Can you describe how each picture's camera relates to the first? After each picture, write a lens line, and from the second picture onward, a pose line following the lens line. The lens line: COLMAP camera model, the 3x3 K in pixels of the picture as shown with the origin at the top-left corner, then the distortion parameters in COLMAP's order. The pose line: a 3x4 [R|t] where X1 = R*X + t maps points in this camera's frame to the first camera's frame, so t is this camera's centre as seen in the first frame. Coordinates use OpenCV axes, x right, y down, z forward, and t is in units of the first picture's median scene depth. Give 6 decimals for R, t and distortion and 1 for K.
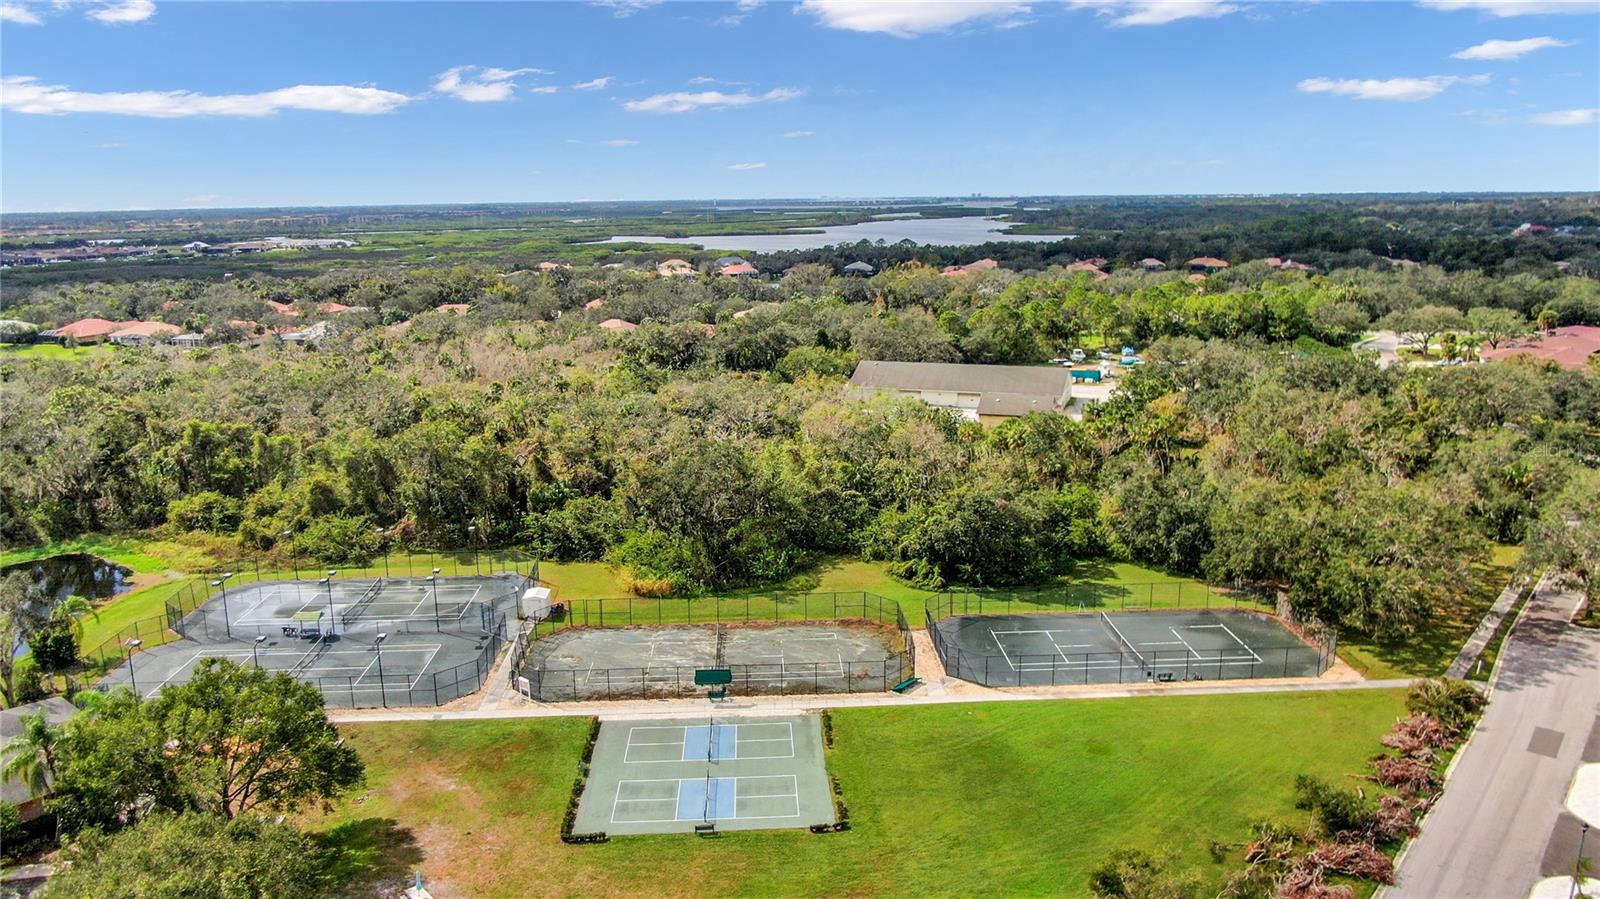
lens RADIAL K [[1137.7, 0, 800.0], [0, 1137.7, 449.5], [0, 0, 1]] dist [-0.009417, -0.003856]
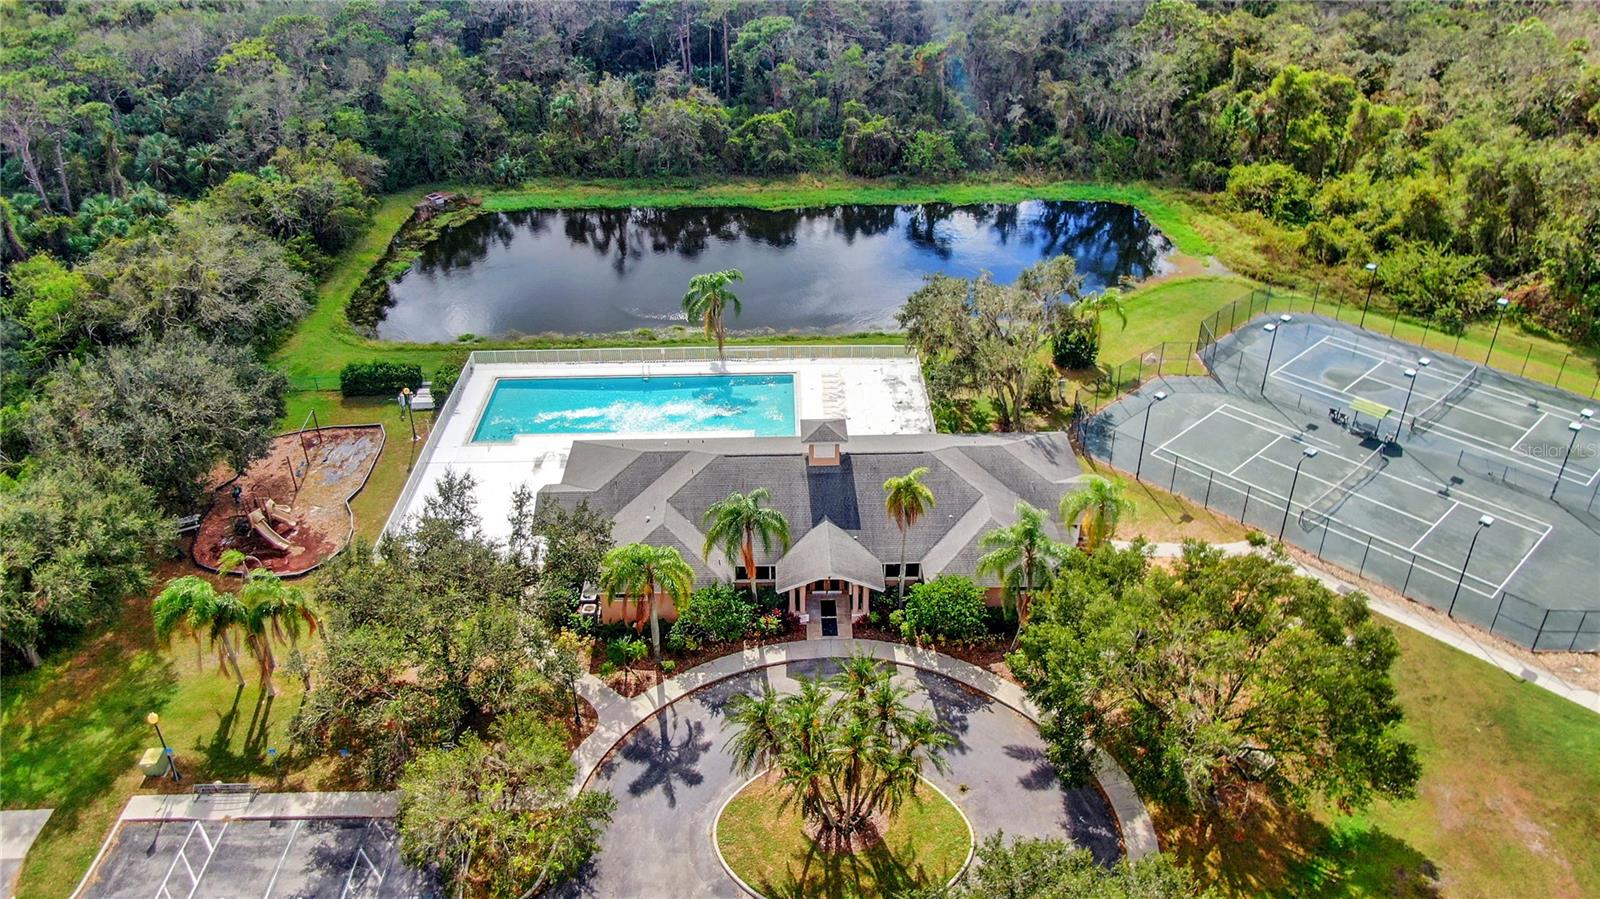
lens RADIAL K [[1137.7, 0, 800.0], [0, 1137.7, 449.5], [0, 0, 1]] dist [-0.009417, -0.003856]
pose [[0.651016, 0.396402, -0.647336, -0.145408], [-0.162992, 0.905918, 0.390828, -0.041395], [0.741358, -0.148925, 0.654377, 0.190094]]
